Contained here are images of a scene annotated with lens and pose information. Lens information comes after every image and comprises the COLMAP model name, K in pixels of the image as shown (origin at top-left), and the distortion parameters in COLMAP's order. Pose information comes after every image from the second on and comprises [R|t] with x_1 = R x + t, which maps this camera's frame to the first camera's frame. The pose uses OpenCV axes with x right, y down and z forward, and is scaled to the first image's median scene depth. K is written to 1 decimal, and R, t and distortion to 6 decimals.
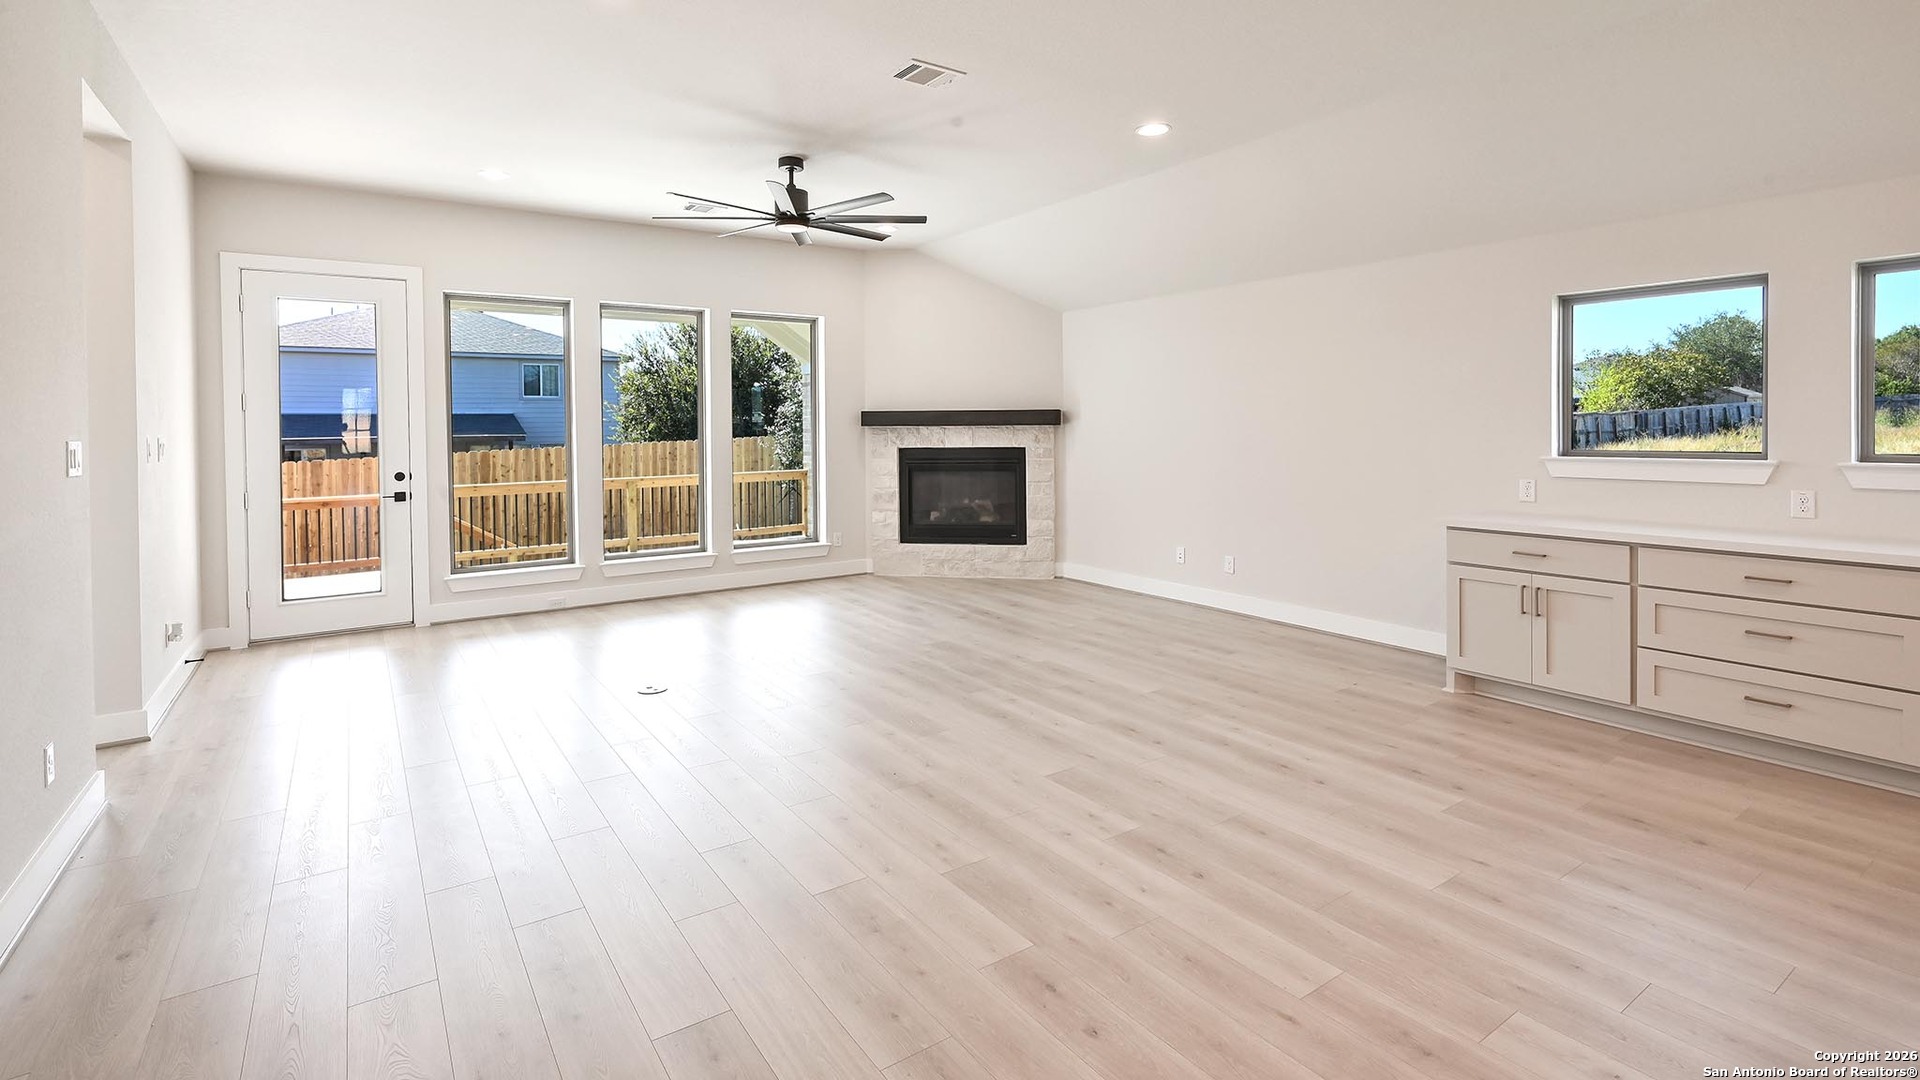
lens RADIAL K [[883.4, 0, 963.9], [0, 883.4, 435.2], [0, 0, 1]] dist [-0.000609, -0.000142]
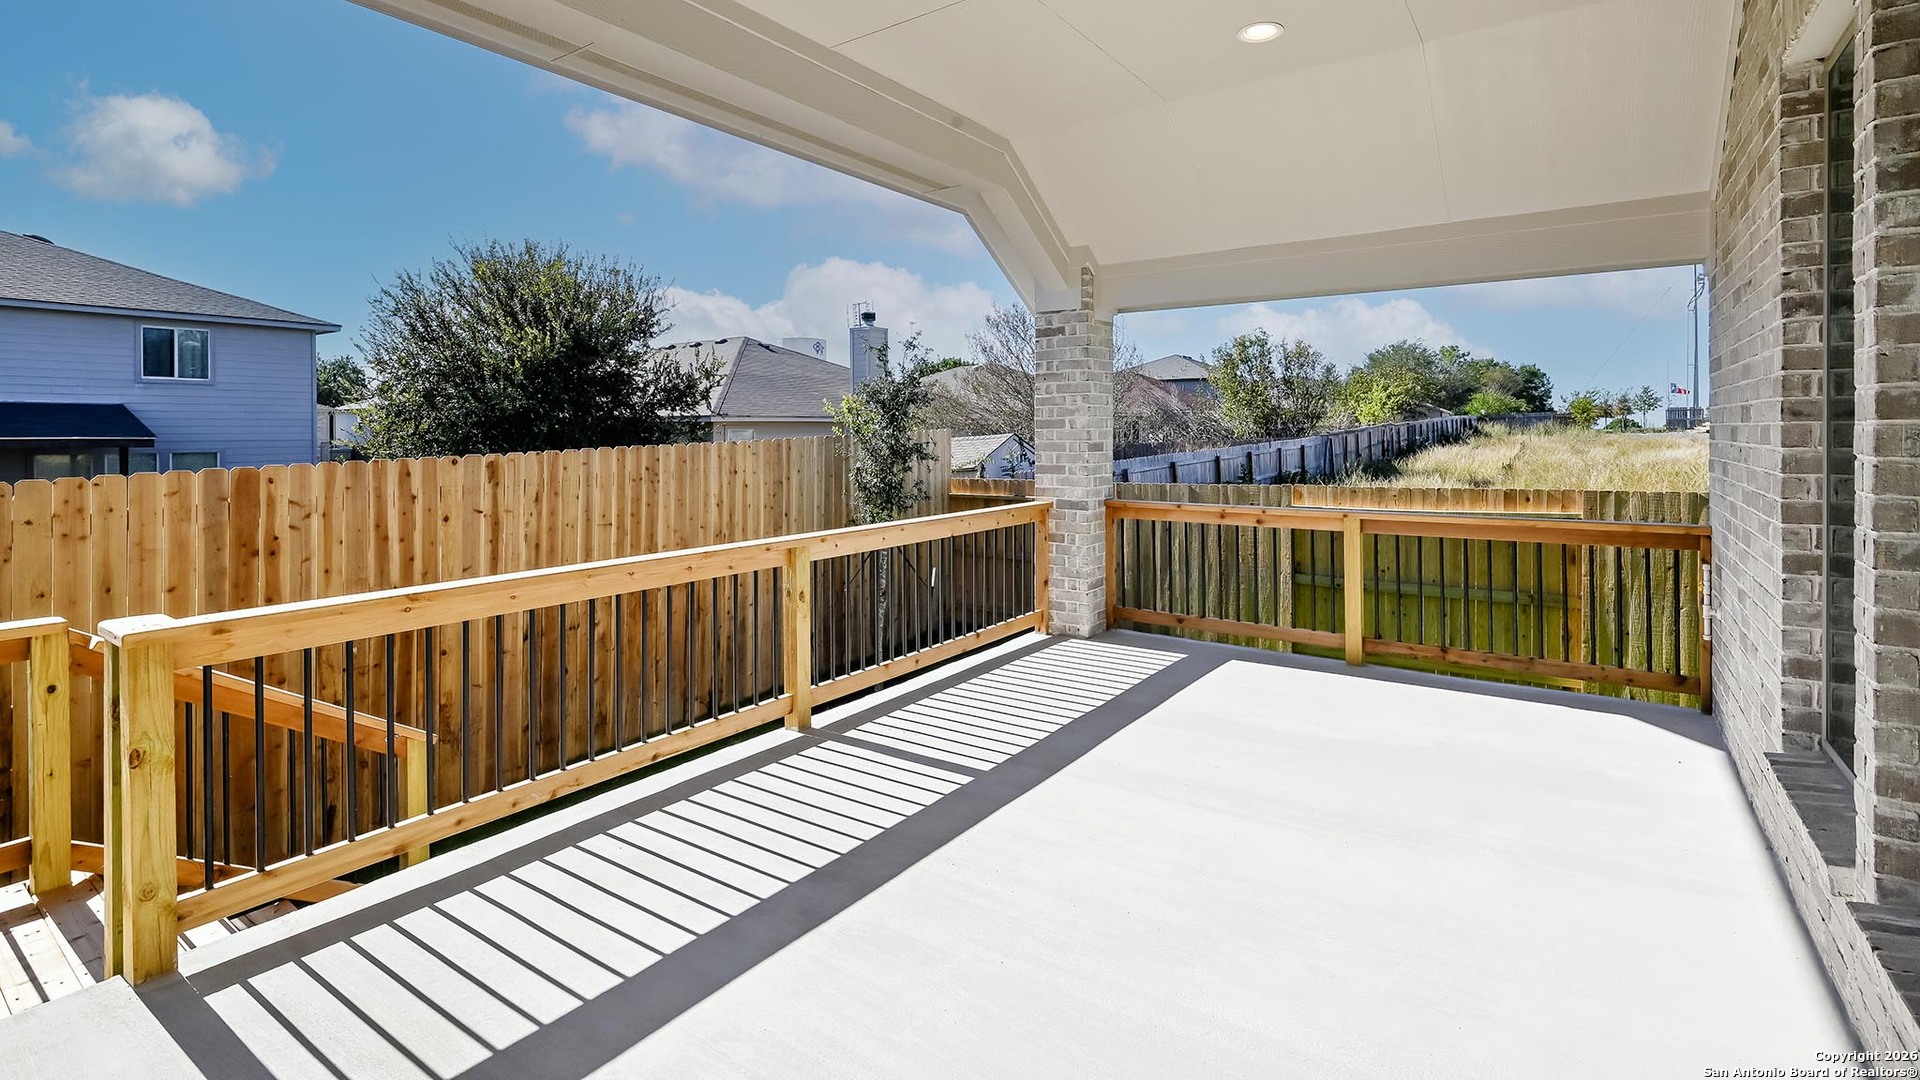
lens RADIAL K [[883.4, 0, 963.9], [0, 883.4, 435.2], [0, 0, 1]] dist [-0.000609, -0.000142]
pose [[0.943731, 0.000244, 0.330715, -0.358183], [0.002863, 0.999956, -0.008907, 0.007457], [-0.330703, 0.009353, 0.943689, 0.506031]]
